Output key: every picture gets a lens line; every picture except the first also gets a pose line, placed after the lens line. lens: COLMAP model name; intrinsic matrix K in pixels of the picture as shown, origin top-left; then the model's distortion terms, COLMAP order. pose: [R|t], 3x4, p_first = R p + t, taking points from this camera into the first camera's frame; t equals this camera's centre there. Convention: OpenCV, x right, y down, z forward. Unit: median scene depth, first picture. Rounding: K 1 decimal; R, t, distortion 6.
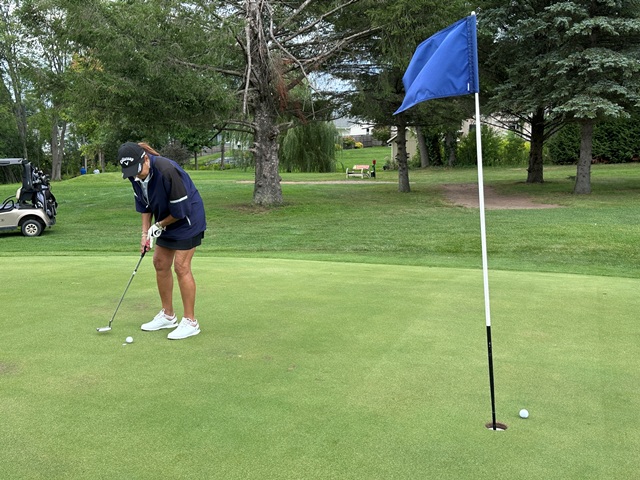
lens RADIAL K [[765.3, 0, 315.1], [0, 765.3, 239.7], [0, 0, 1]] dist [0.193732, -0.518688]
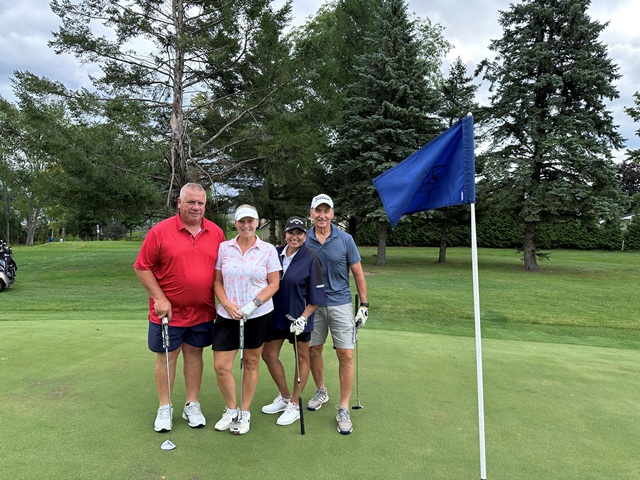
lens RADIAL K [[447.8, 0, 328.6], [0, 447.8, 243.7], [0, 0, 1]] dist [0.039965, -0.088718]
pose [[0.965861, 0.031416, 0.257150, -0.014512], [-0.008146, 0.995812, -0.091060, -0.019499], [-0.258934, 0.085857, 0.962072, 0.111984]]
